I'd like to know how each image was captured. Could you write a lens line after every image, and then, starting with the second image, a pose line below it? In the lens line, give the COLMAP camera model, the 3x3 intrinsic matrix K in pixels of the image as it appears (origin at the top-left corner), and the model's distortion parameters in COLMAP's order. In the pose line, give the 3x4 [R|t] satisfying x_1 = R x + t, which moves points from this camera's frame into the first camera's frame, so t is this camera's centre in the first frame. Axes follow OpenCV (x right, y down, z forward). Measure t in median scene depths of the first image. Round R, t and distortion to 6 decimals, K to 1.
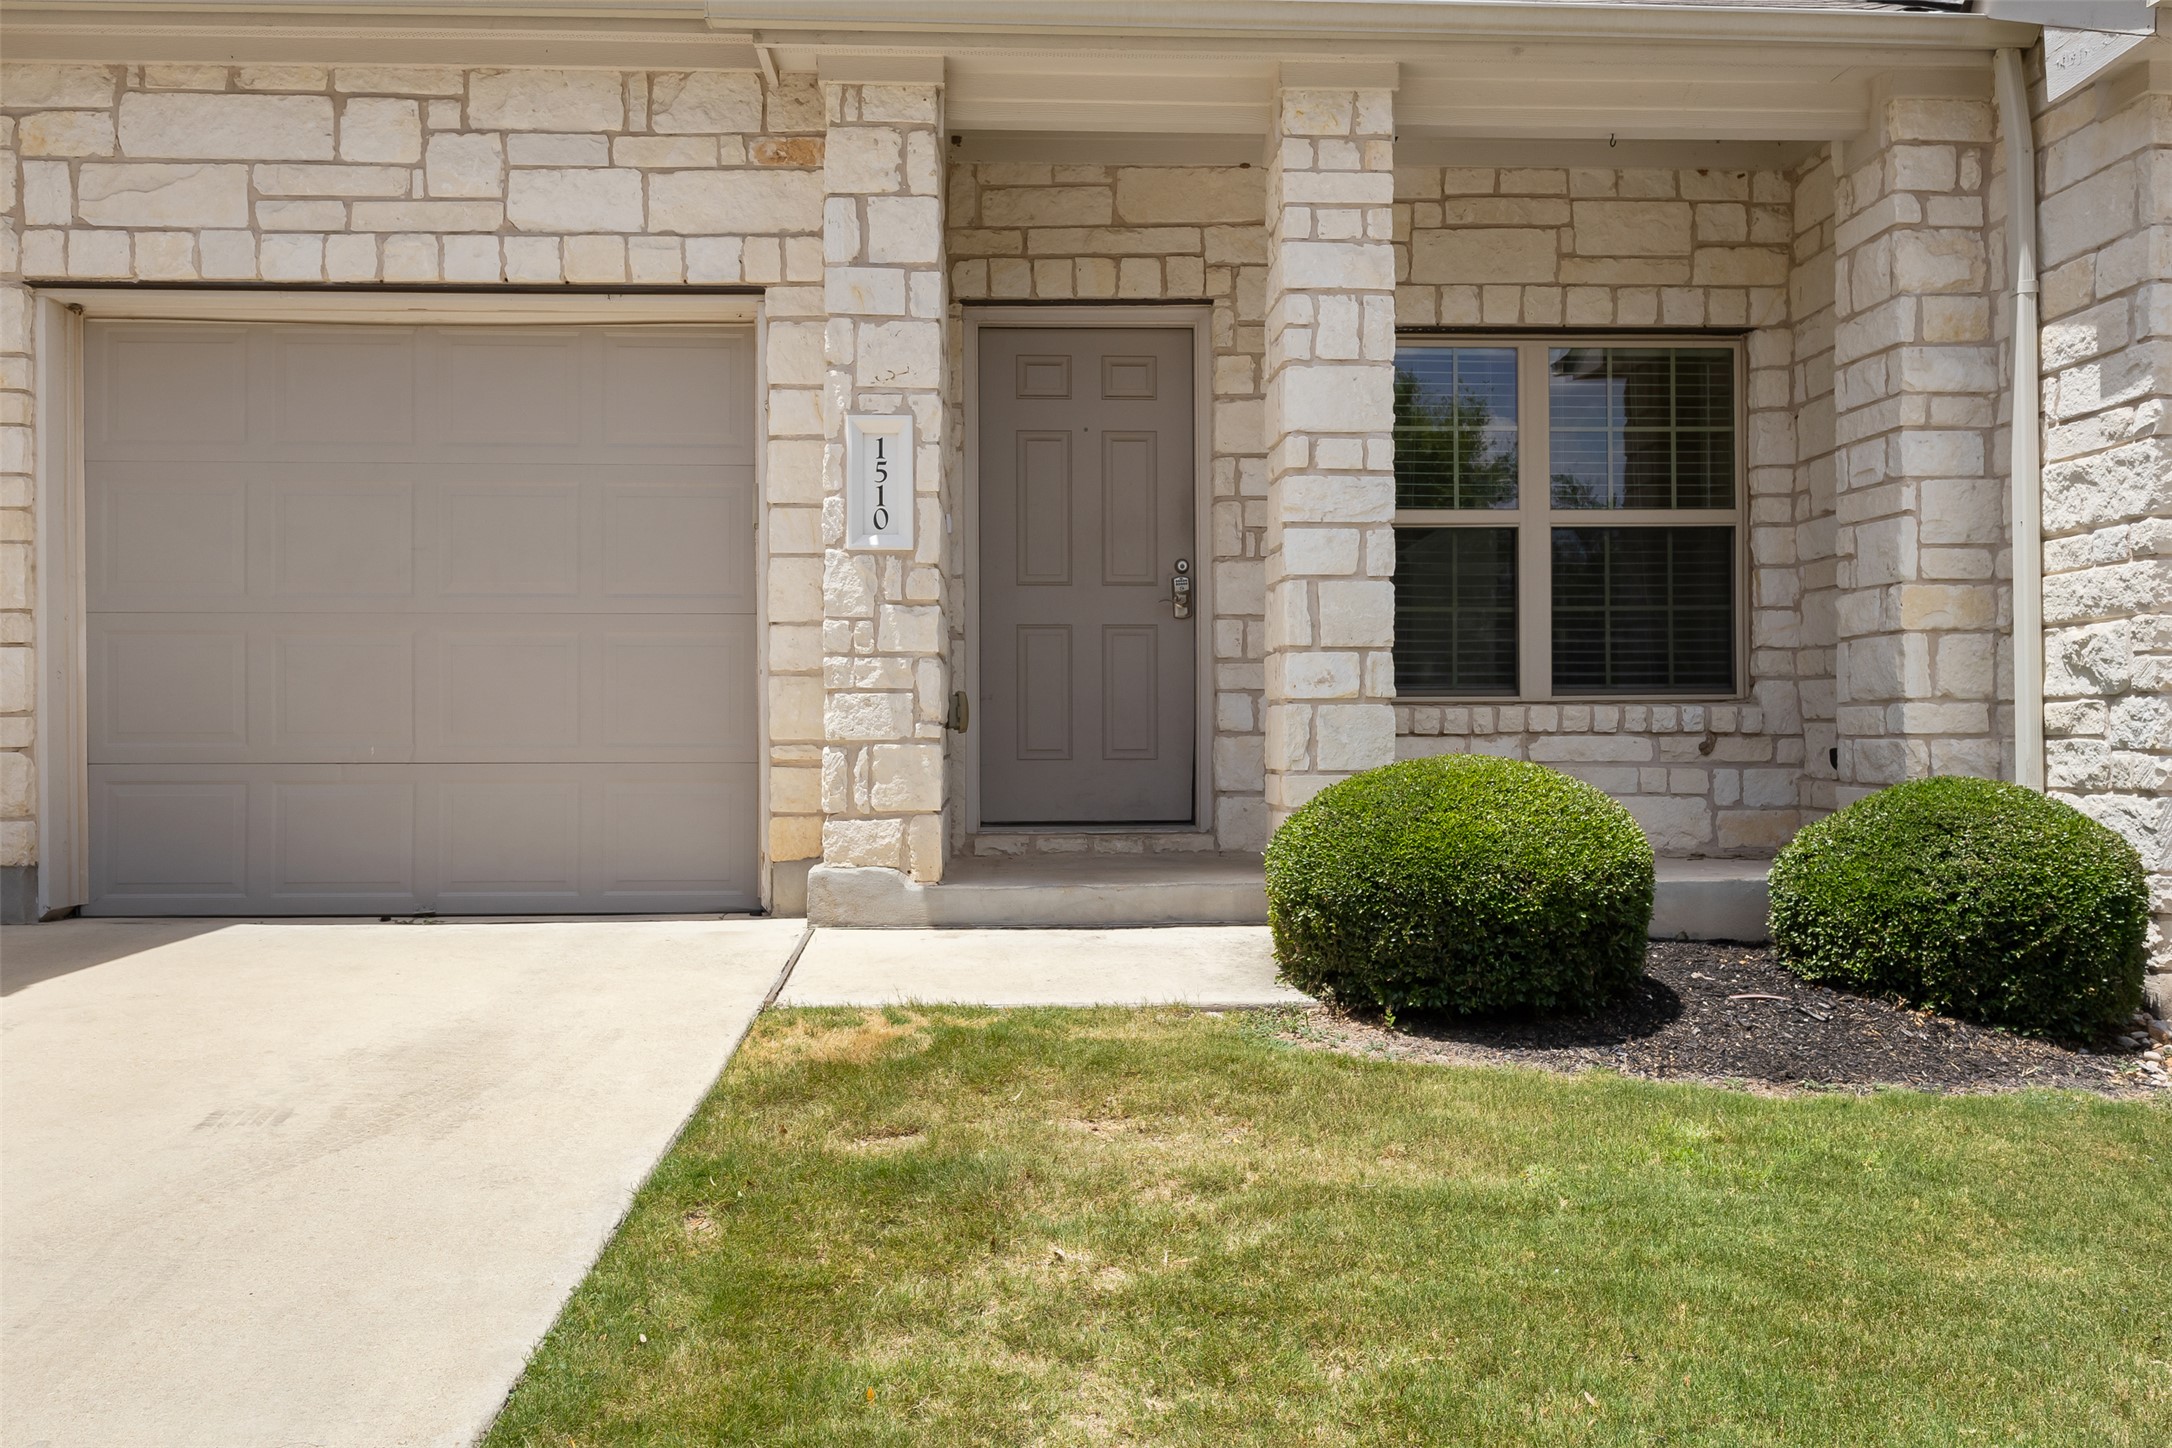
lens RADIAL K [[1704.0, 0, 1094.6], [0, 1704.0, 710.0], [0, 0, 1]] dist [-0.003784, -0.004709]
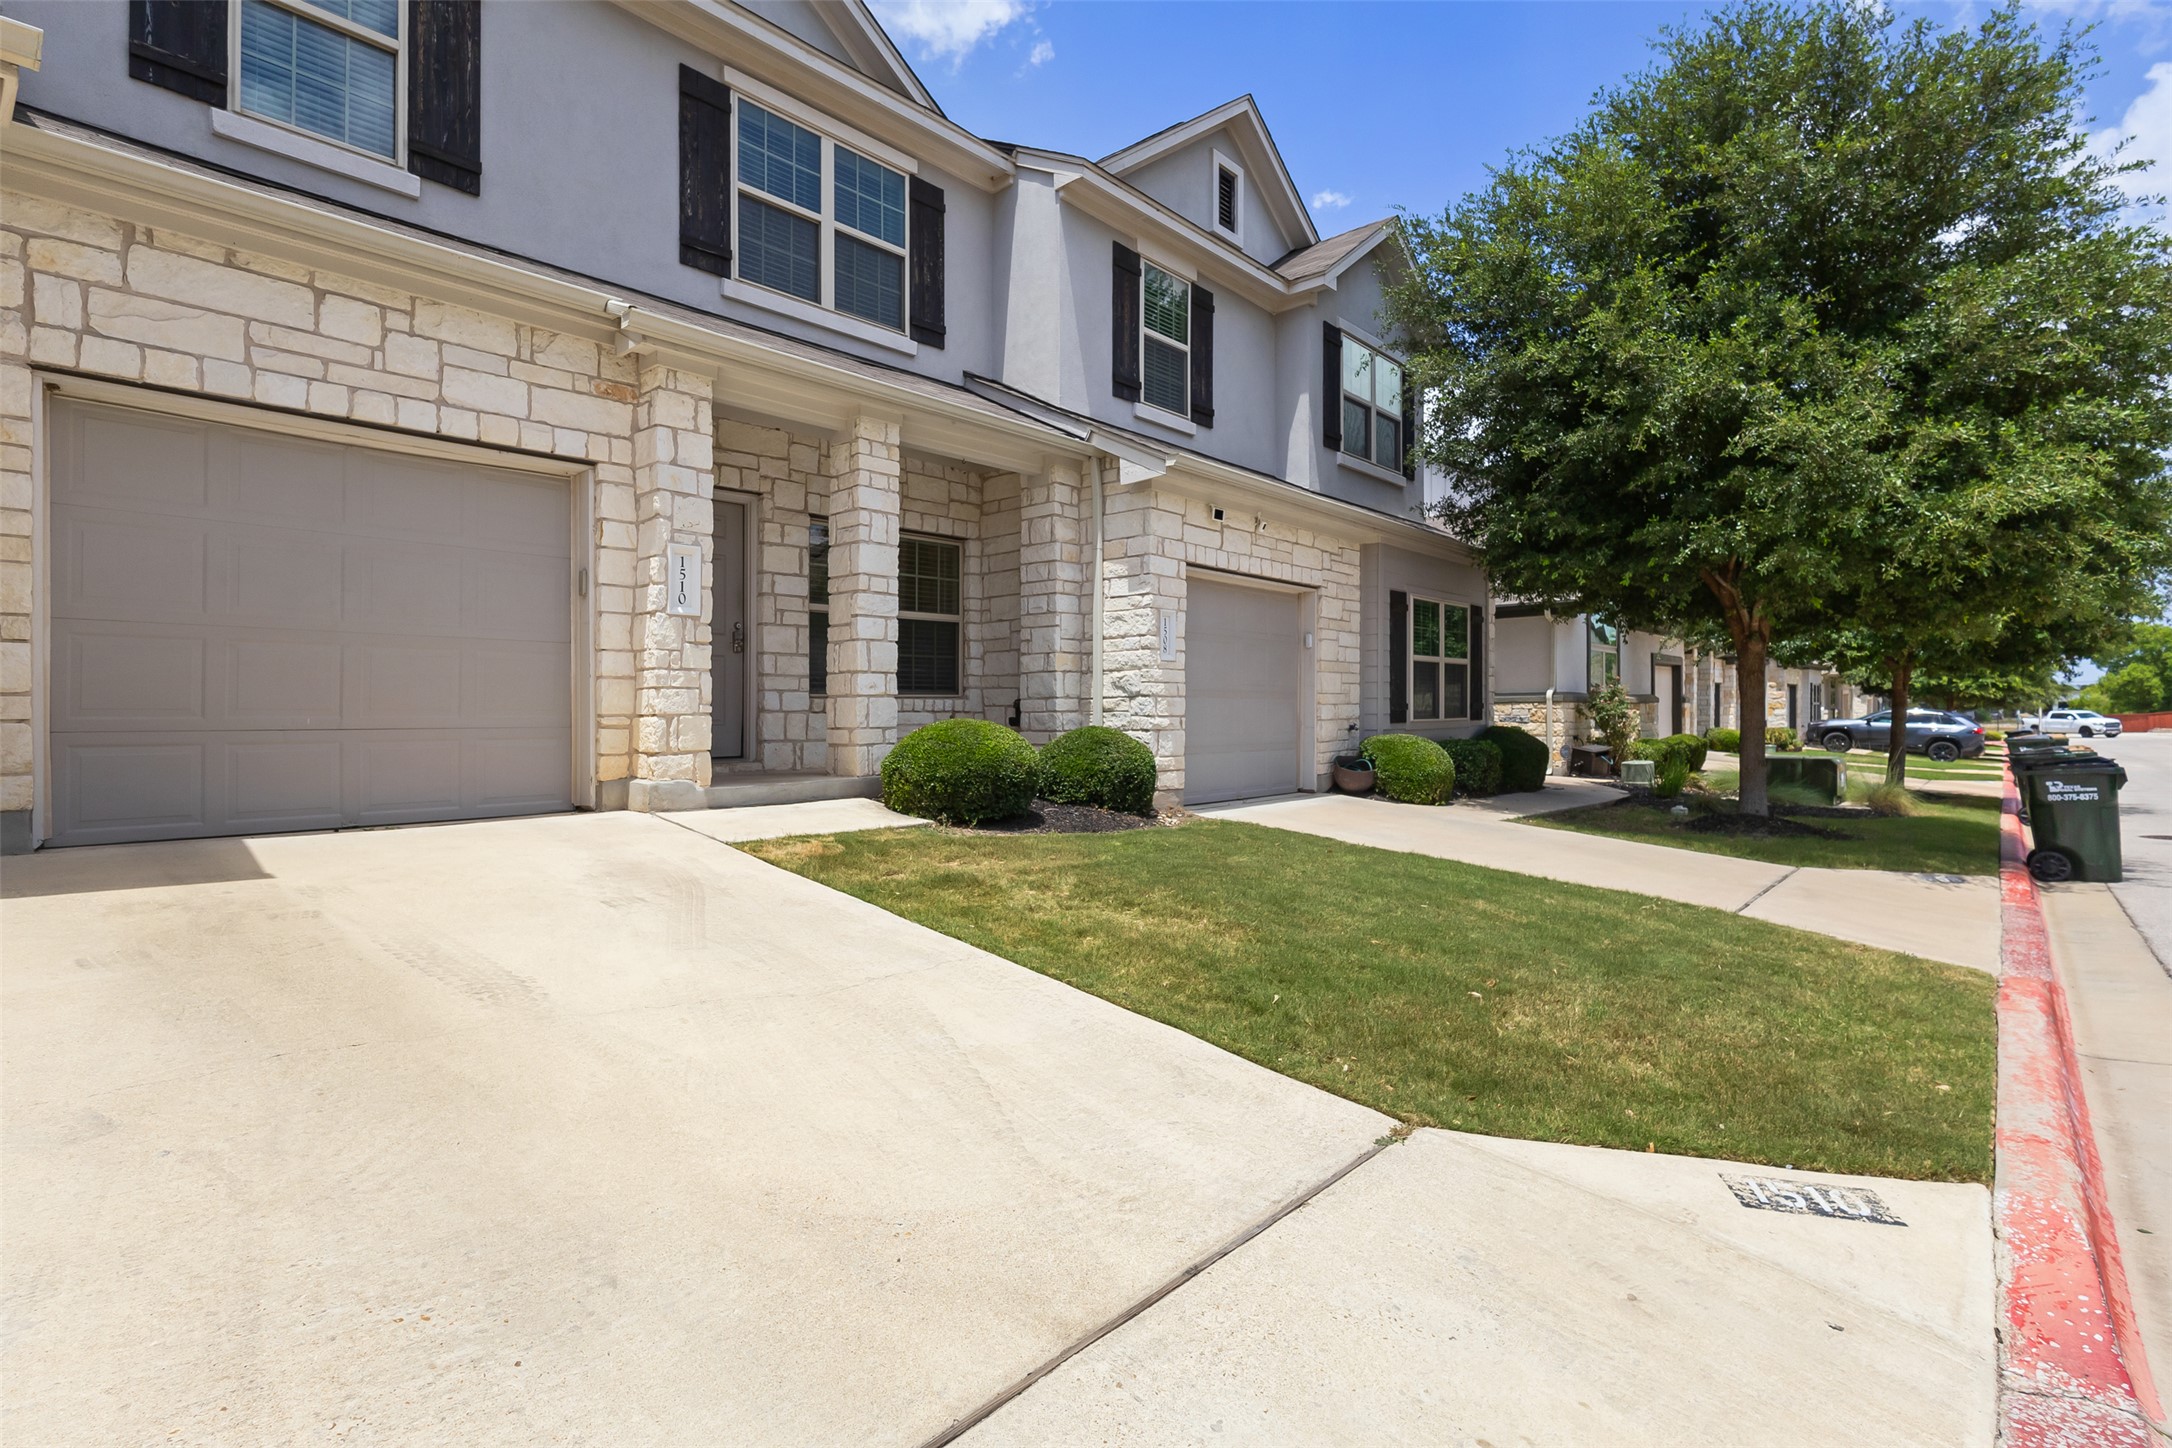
lens RADIAL K [[1028.0, 0, 1077.1], [0, 1028.0, 705.6], [0, 0, 1]] dist [-0.000022, 0.000890]
pose [[0.705251, 0.004308, 0.708944, -0.620122], [-0.005295, 0.999986, -0.000808, 0.007288], [-0.708937, -0.003184, 0.705264, -0.130557]]
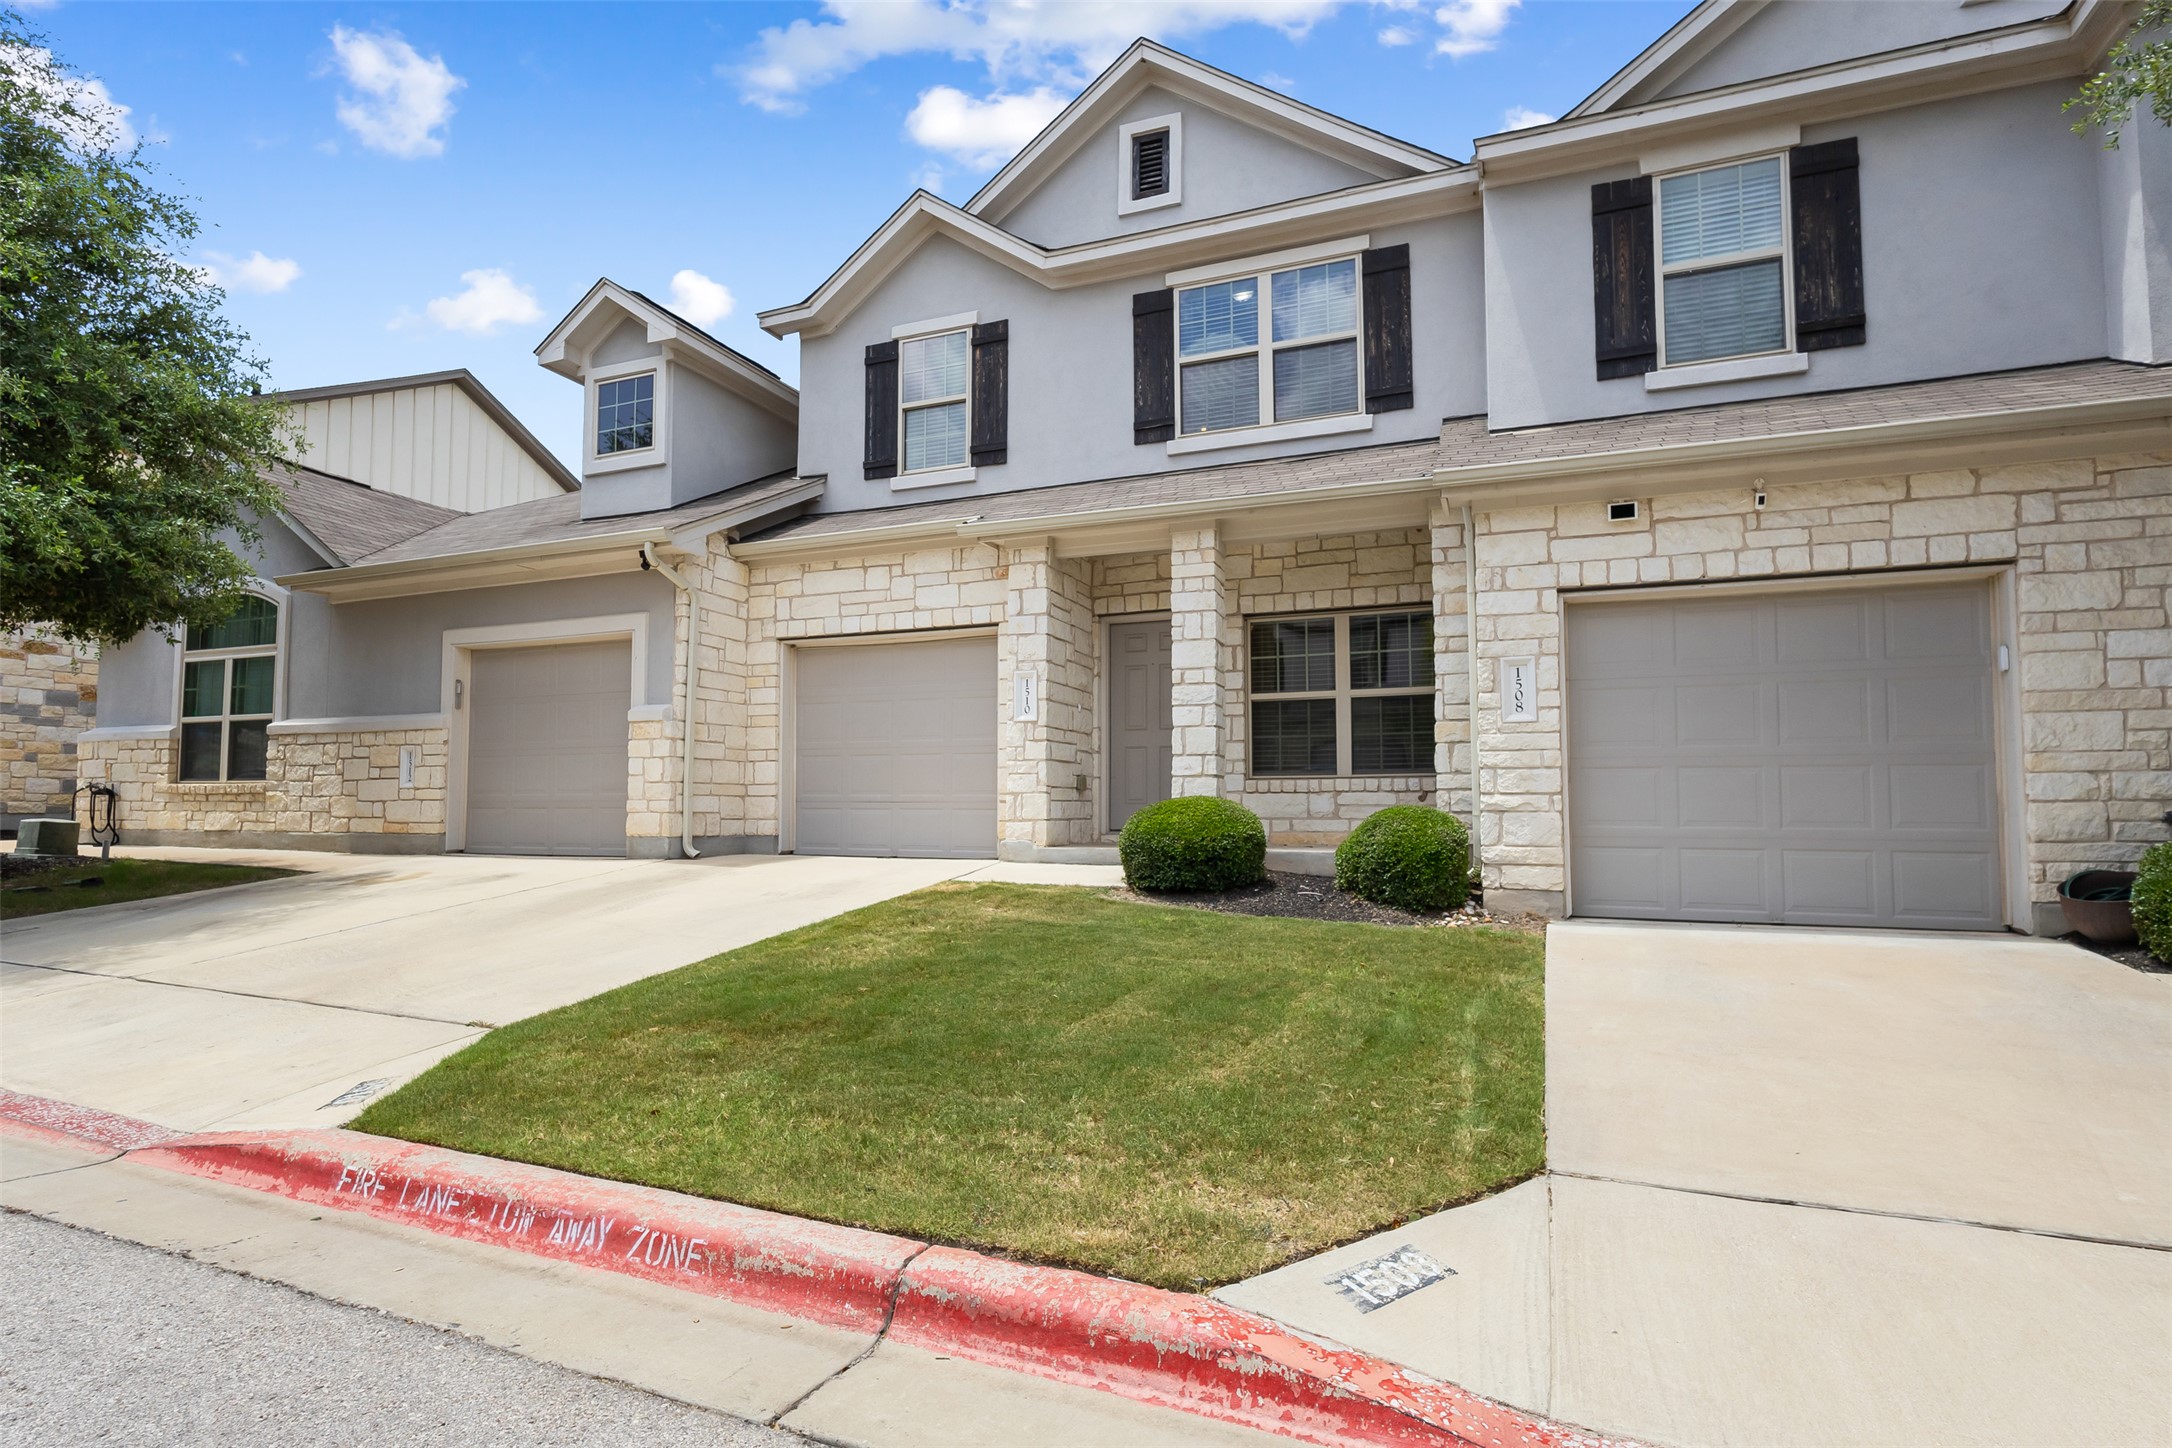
lens RADIAL K [[1090.7, 0, 1094.4], [0, 1090.7, 743.3], [0, 0, 1]] dist [-0.012771, 0.000471]
pose [[0.909556, -0.021059, -0.415047, 0.663339], [-0.000027, 0.998712, -0.050732, 0.027380], [0.415581, 0.046155, 0.908384, -0.492929]]
